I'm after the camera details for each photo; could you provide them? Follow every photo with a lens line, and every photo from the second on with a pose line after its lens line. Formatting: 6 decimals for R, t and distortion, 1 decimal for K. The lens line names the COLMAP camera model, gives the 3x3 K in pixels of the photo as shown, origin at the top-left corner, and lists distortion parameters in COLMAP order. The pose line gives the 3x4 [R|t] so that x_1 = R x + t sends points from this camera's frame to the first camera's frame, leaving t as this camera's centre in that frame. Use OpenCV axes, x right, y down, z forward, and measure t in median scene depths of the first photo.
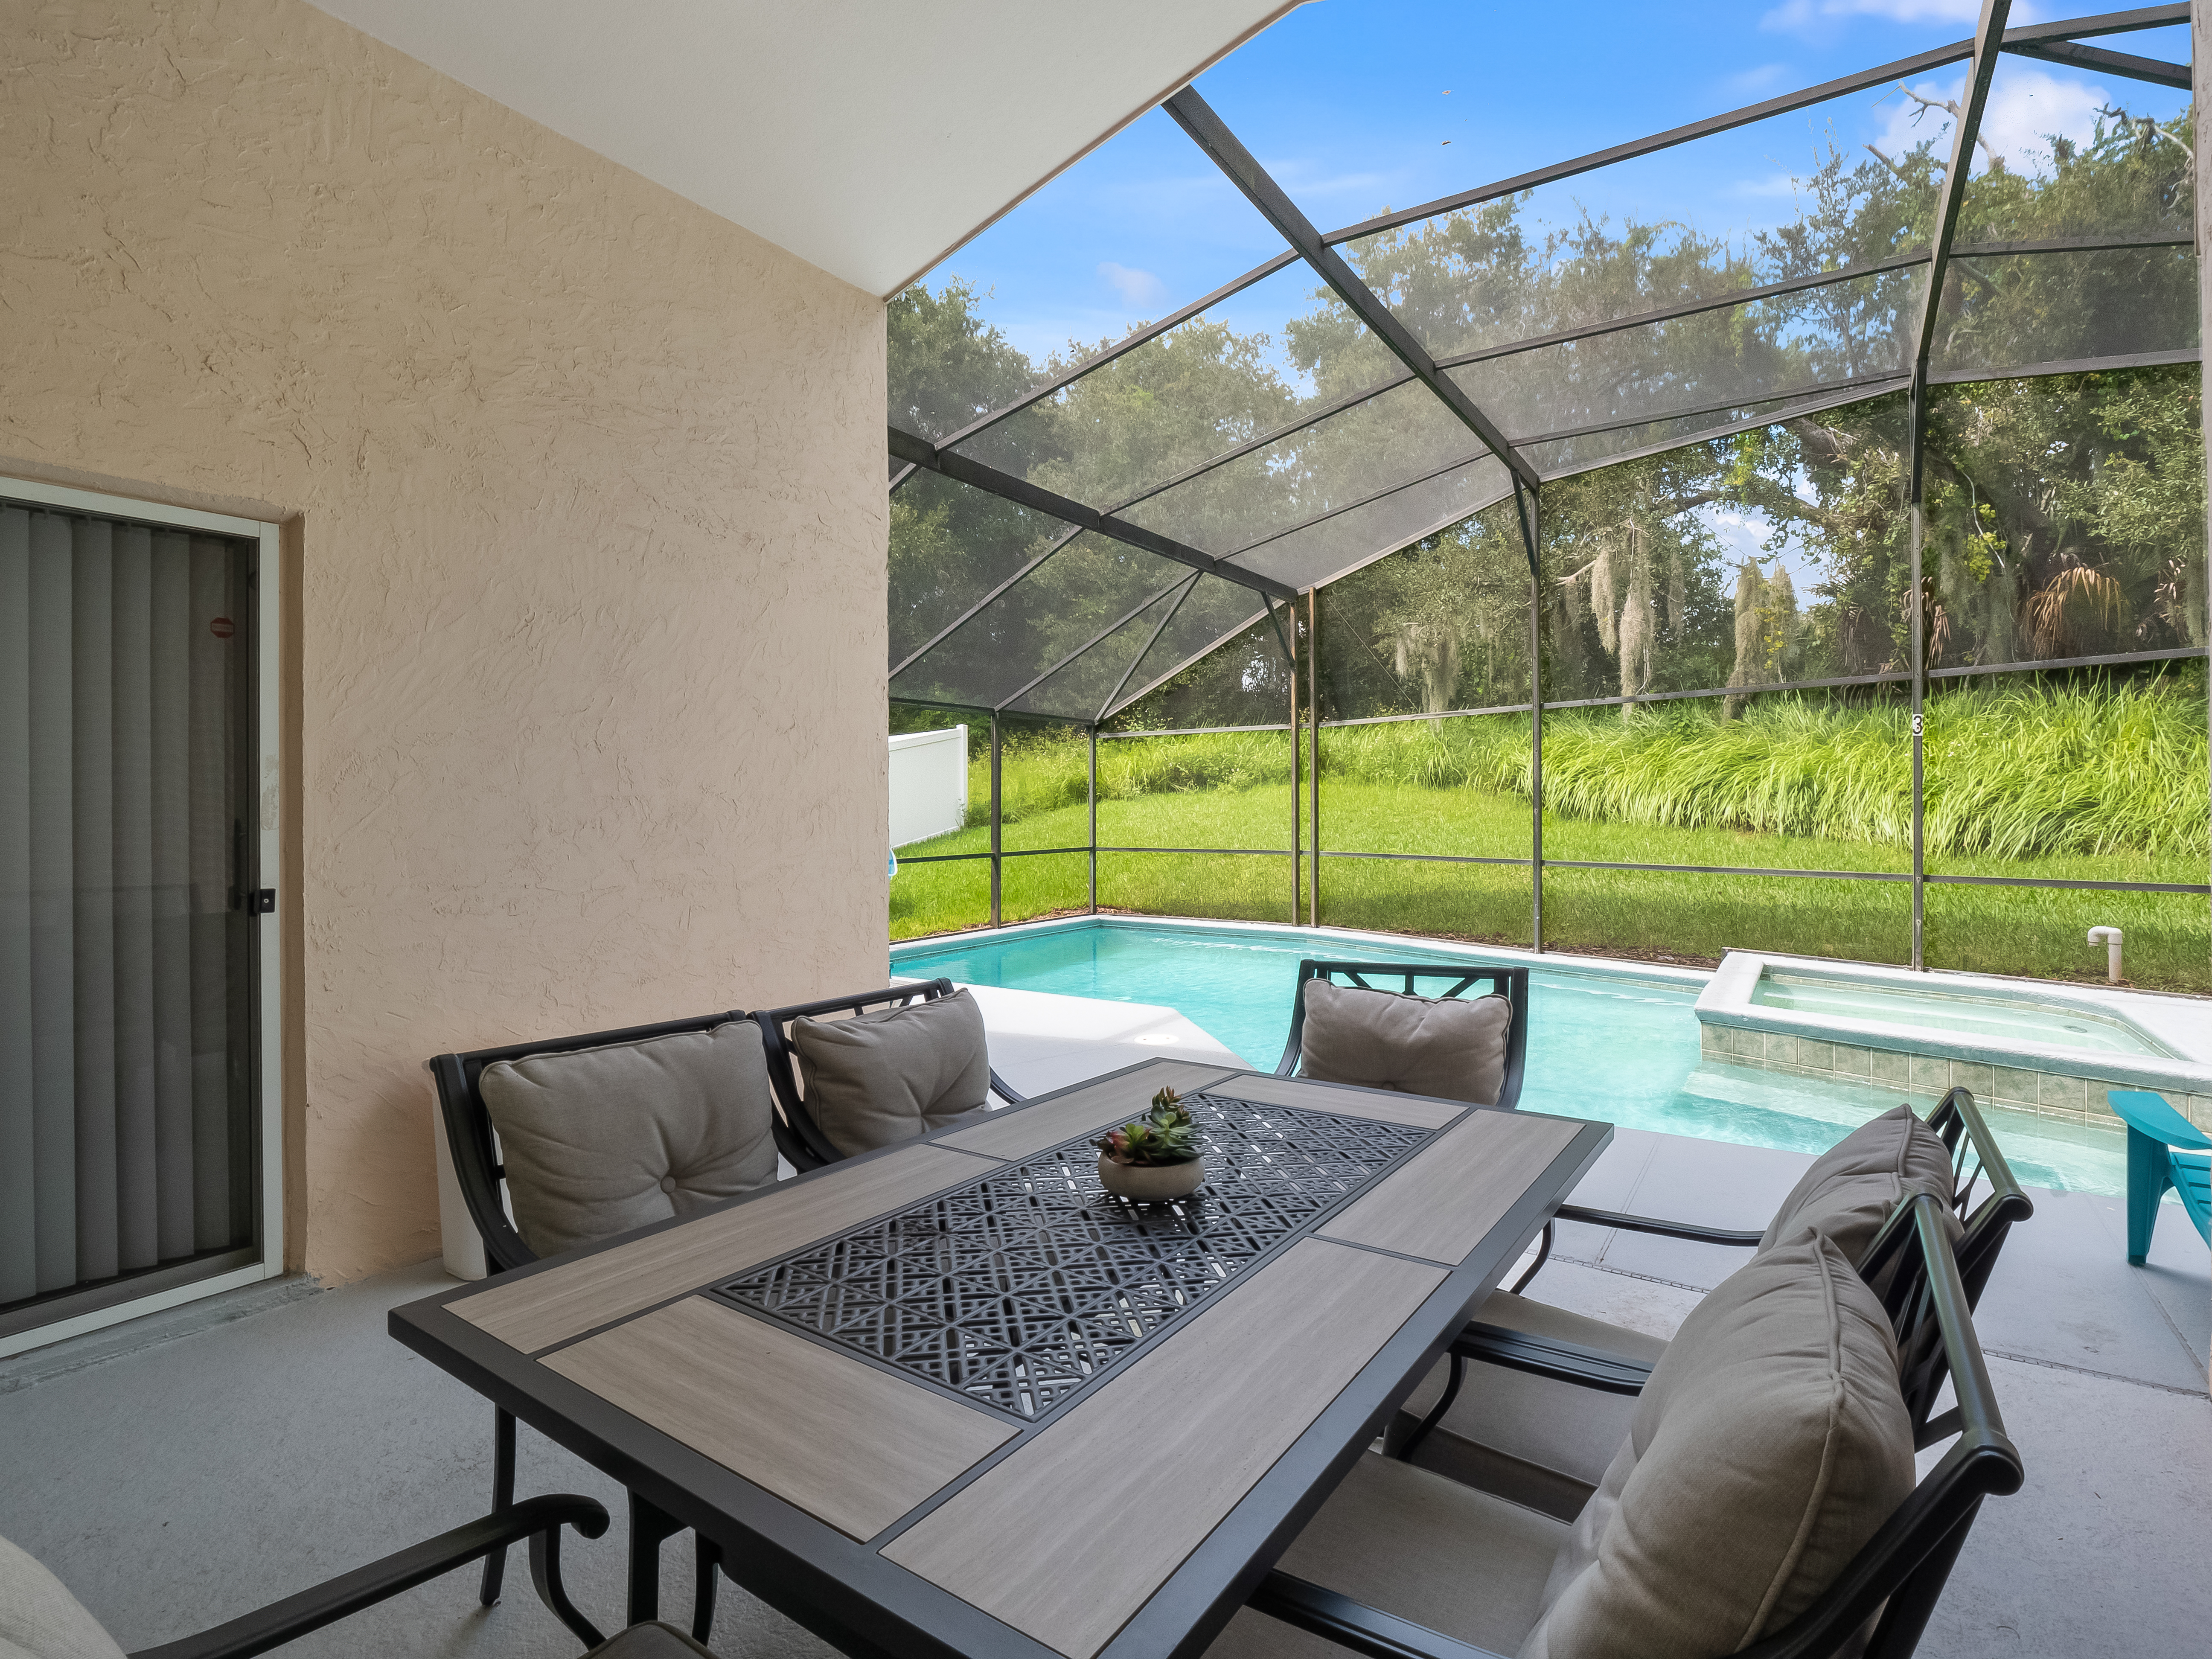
lens RADIAL K [[1067.0, 0, 1133.4], [0, 1067.0, 812.8], [0, 0, 1]] dist [-0.003981, -0.001342]
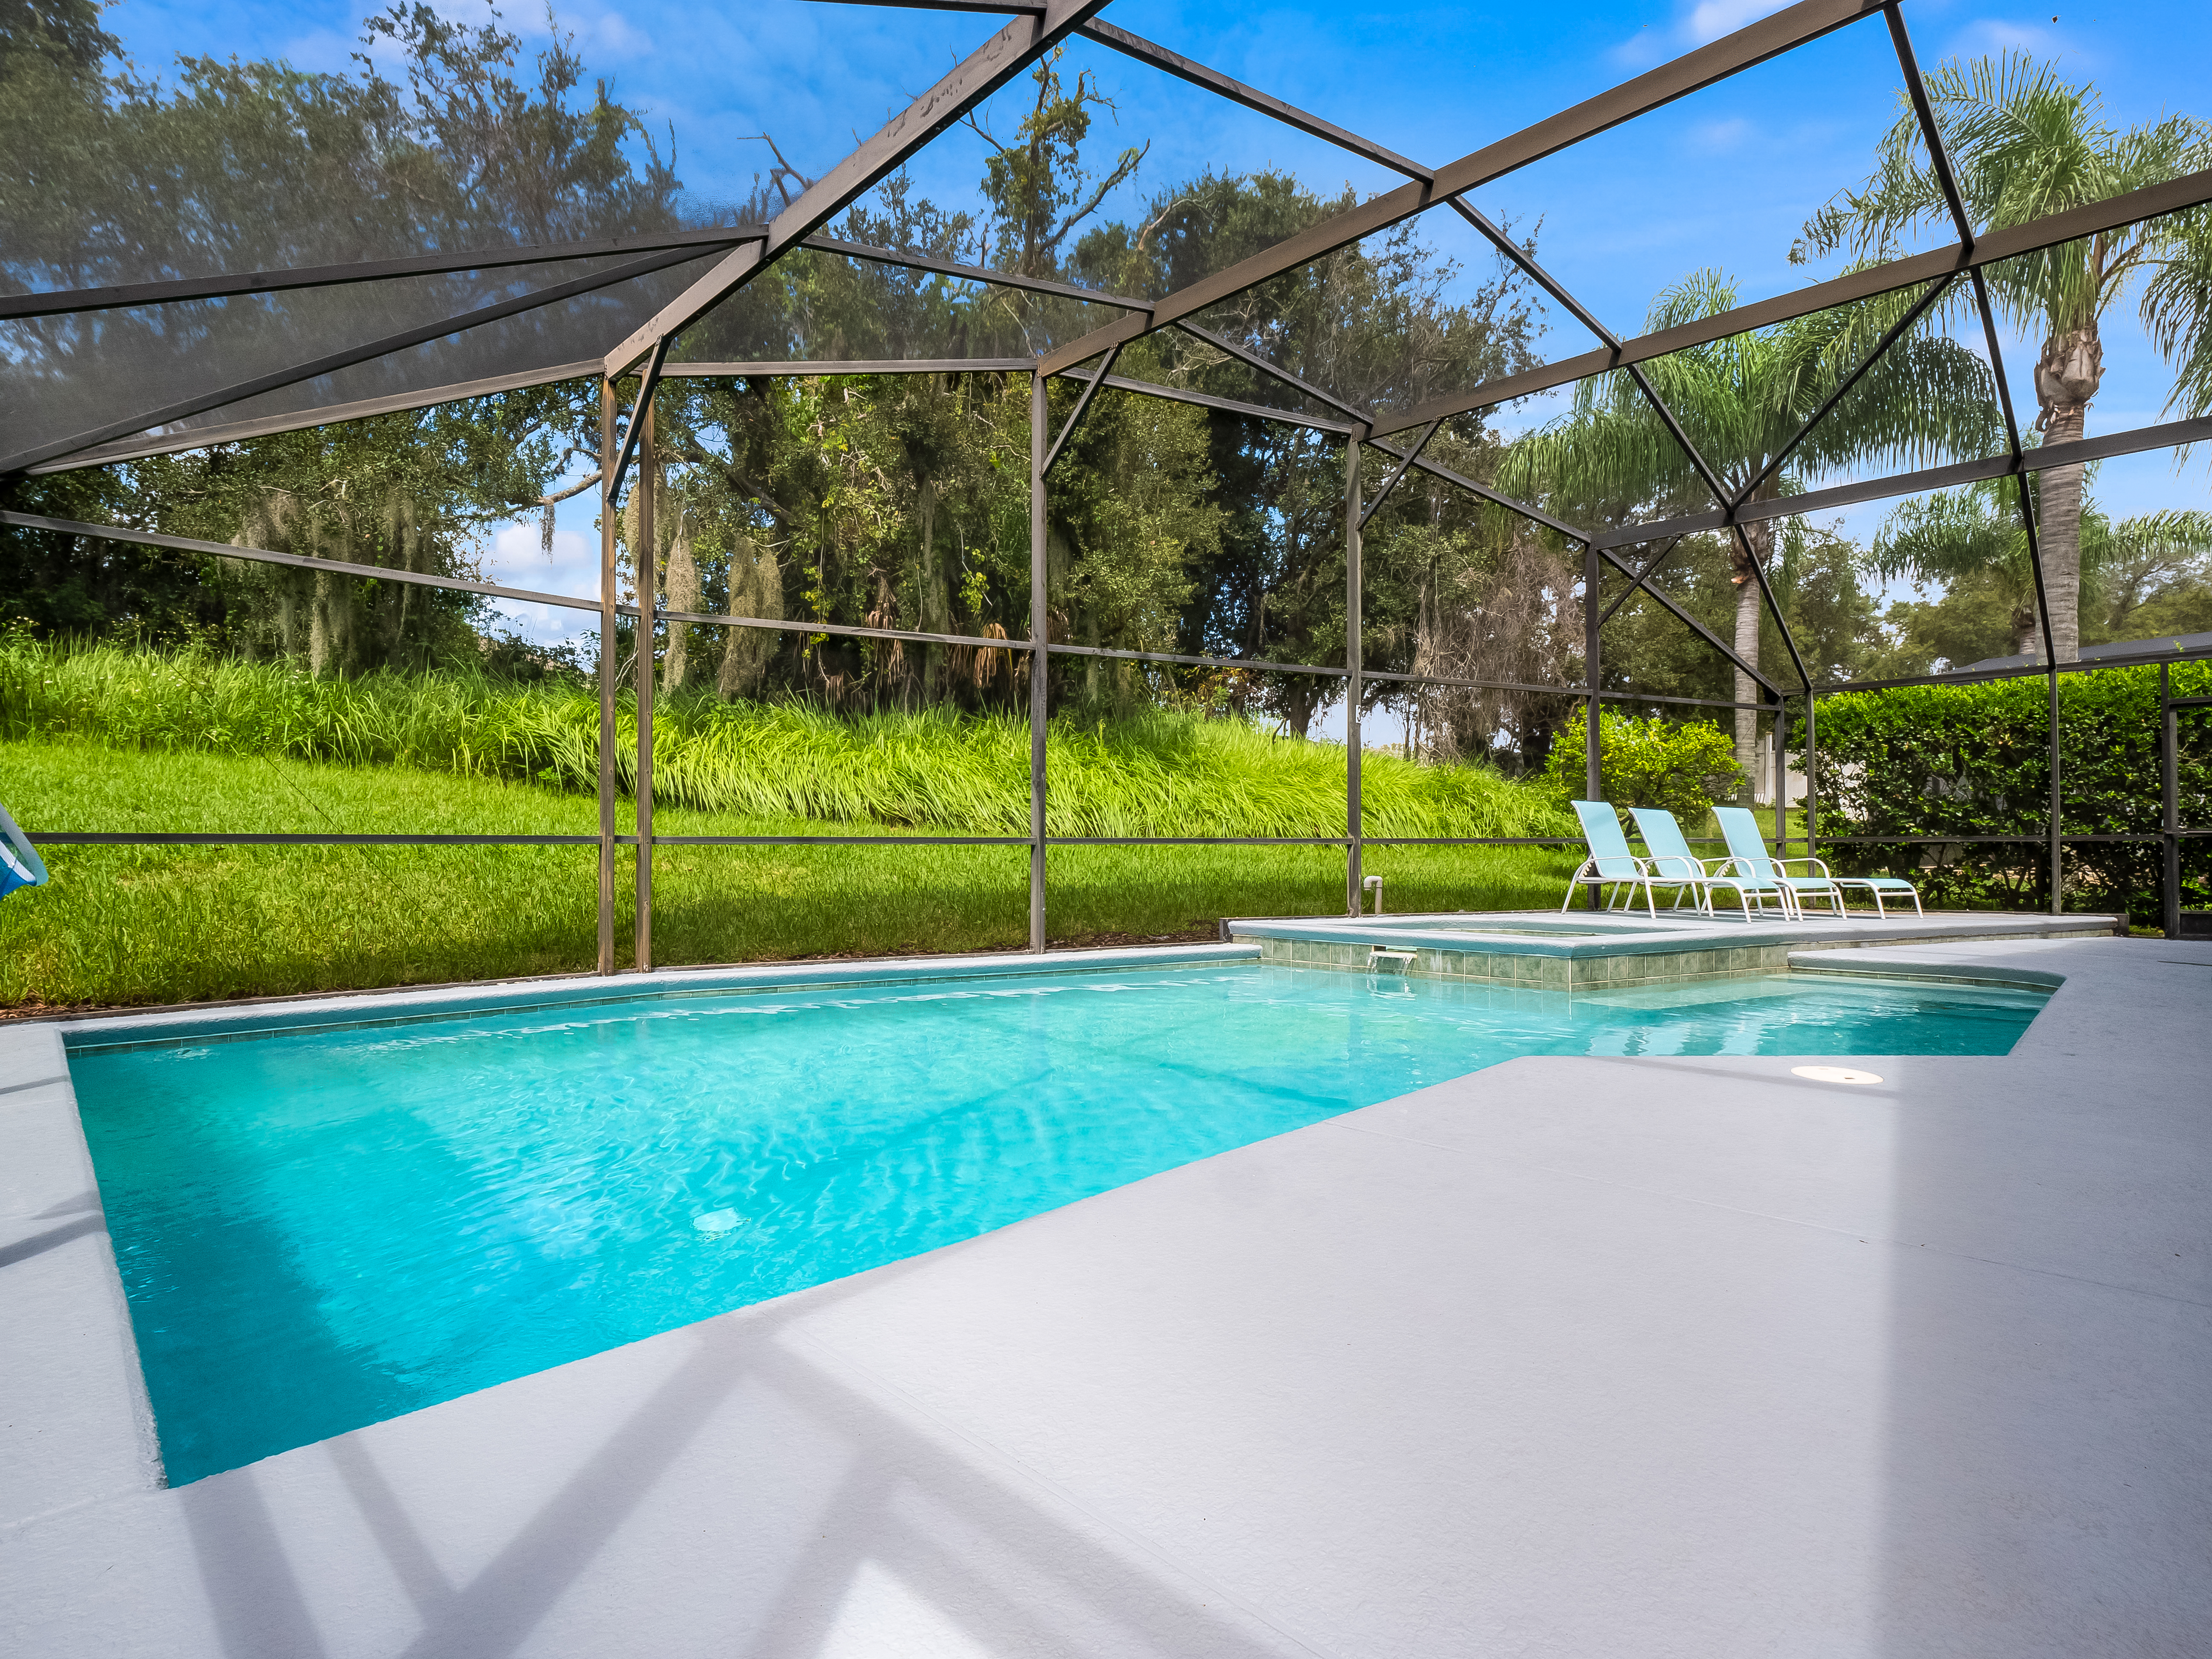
lens RADIAL K [[1067.0, 0, 1133.4], [0, 1067.0, 812.8], [0, 0, 1]] dist [-0.003981, -0.001342]
pose [[0.186902, 0.033346, 0.981813, -0.306274], [-0.000695, 0.999428, -0.033812, 0.041103], [-0.982378, 0.005637, 0.186818, 0.602048]]
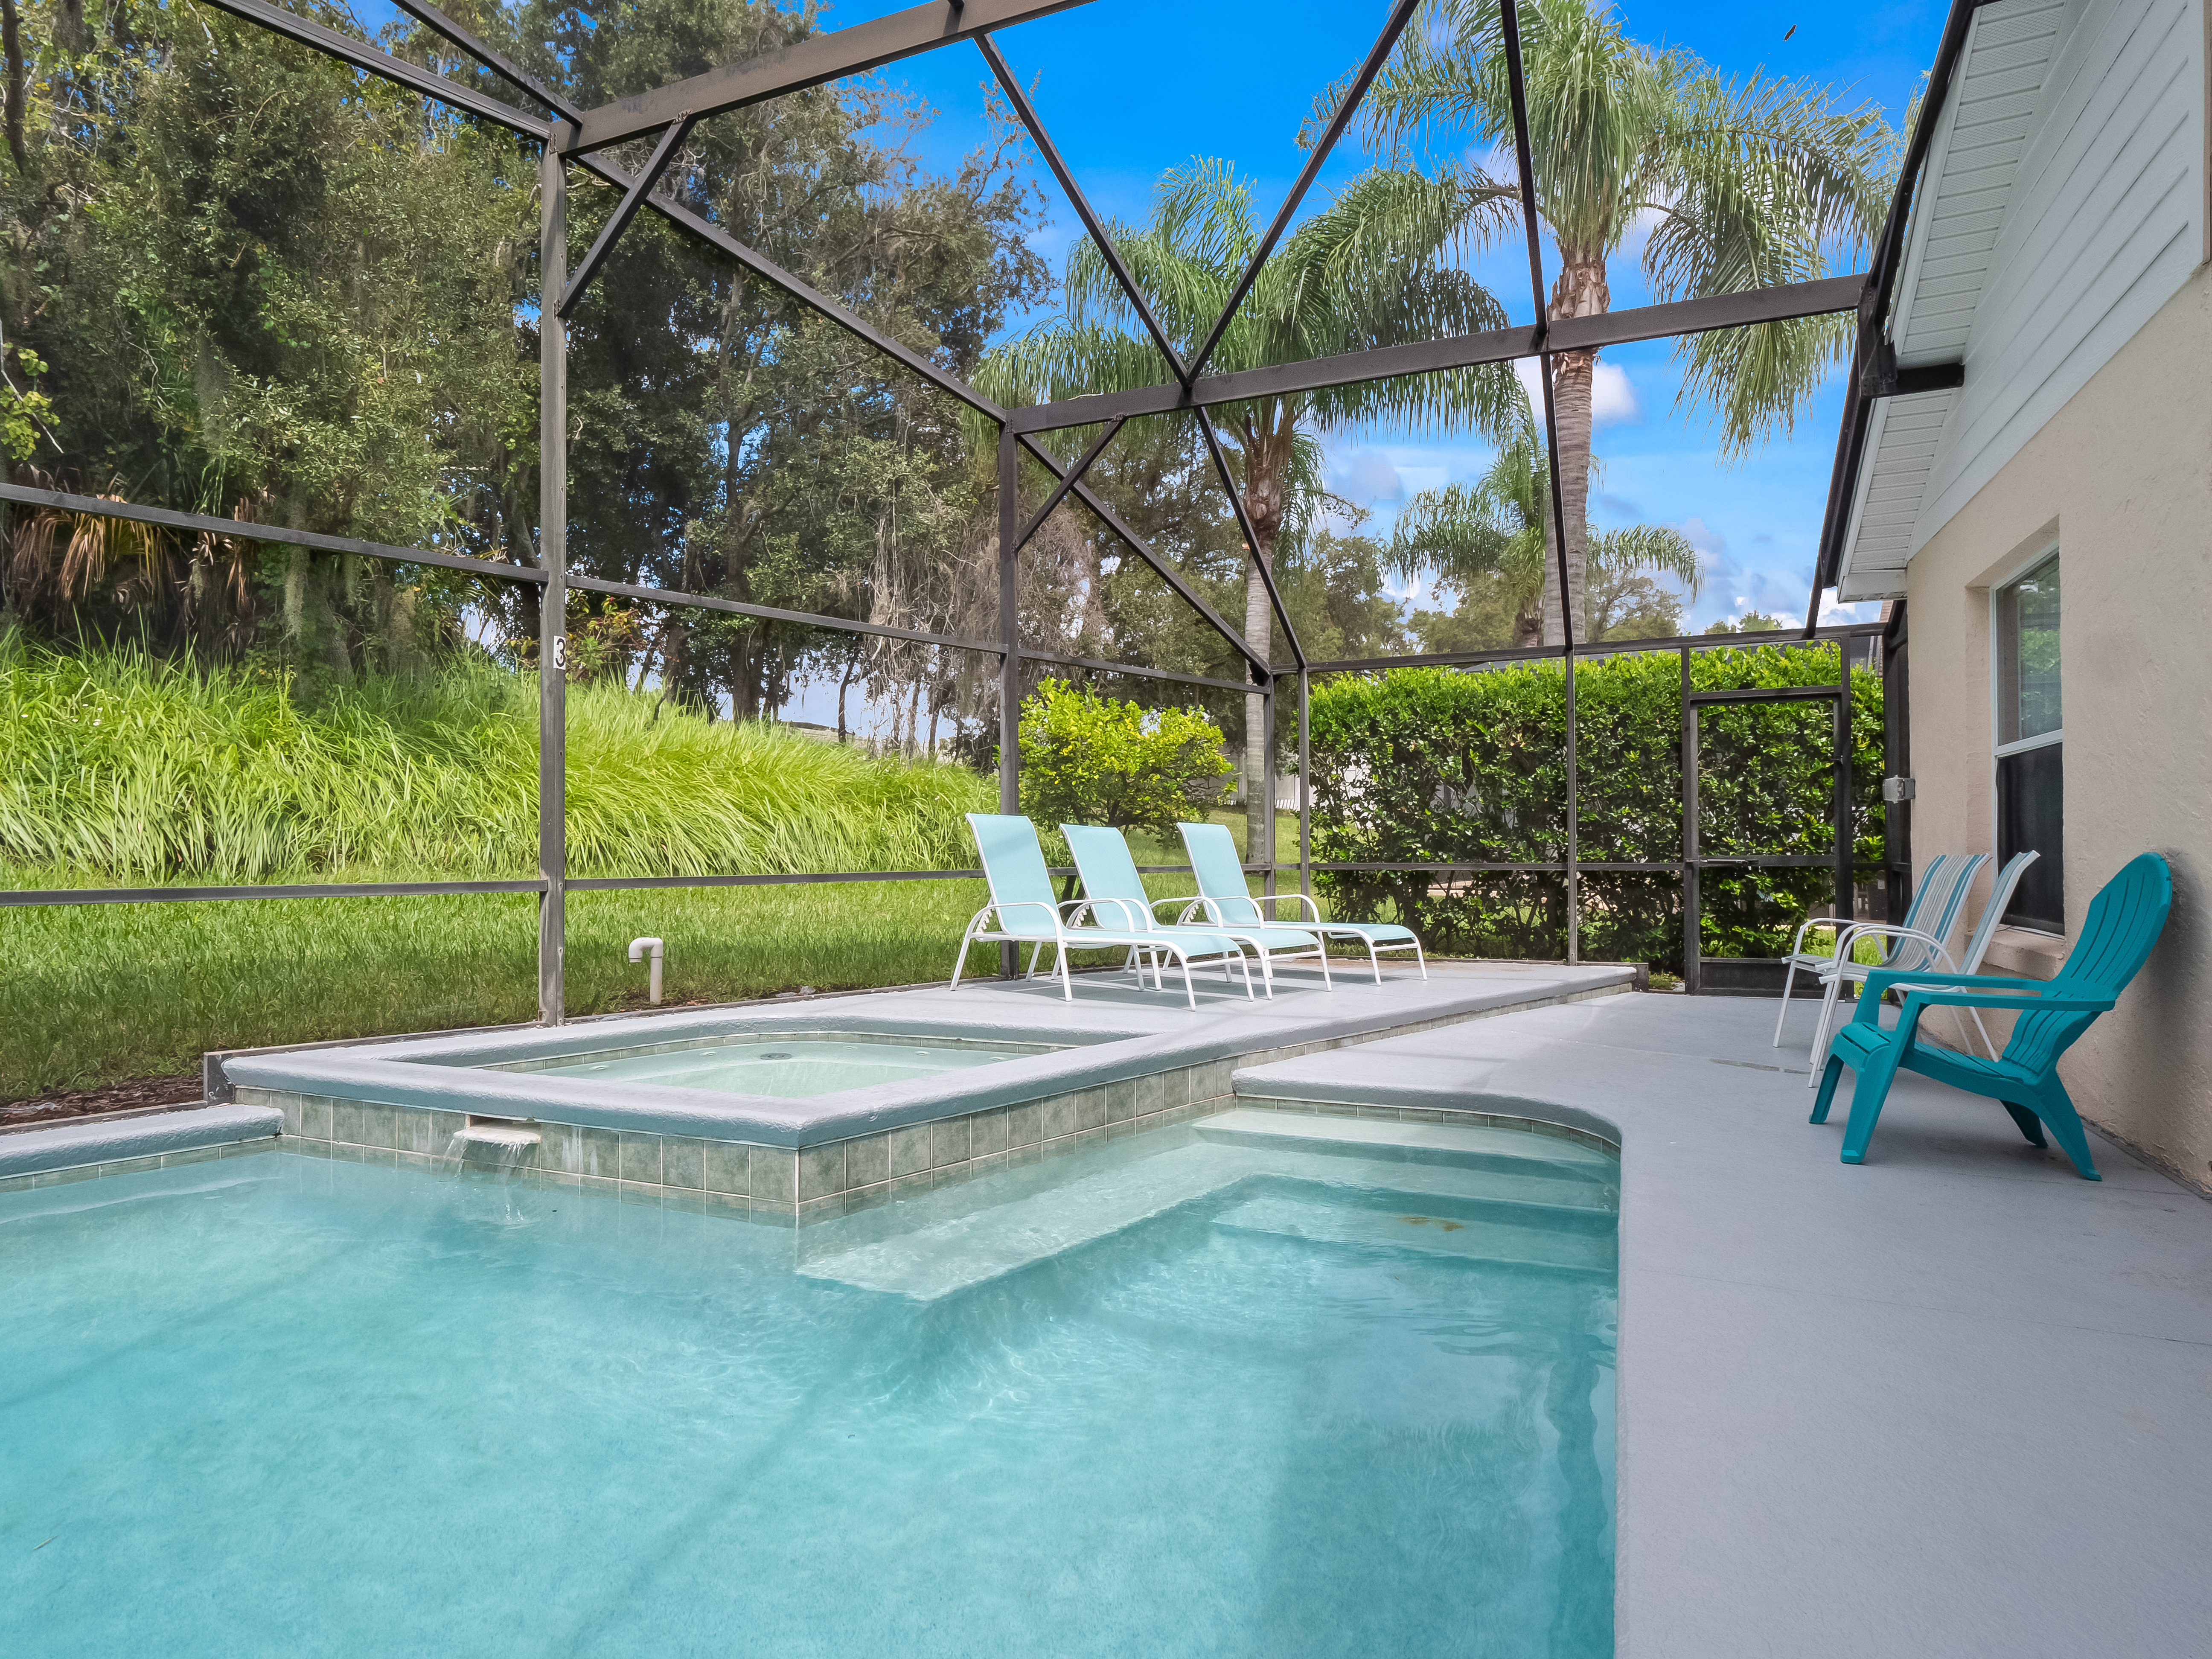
lens RADIAL K [[1177.5, 0, 1111.8], [0, 1177.5, 781.6], [0, 0, 1]] dist [0.028955, -0.000316]
pose [[-0.177290, 0.059649, 0.982349, -0.036659], [0.002358, 0.998184, -0.060185, 0.024390], [-0.984156, -0.008354, -0.177109, 0.463844]]
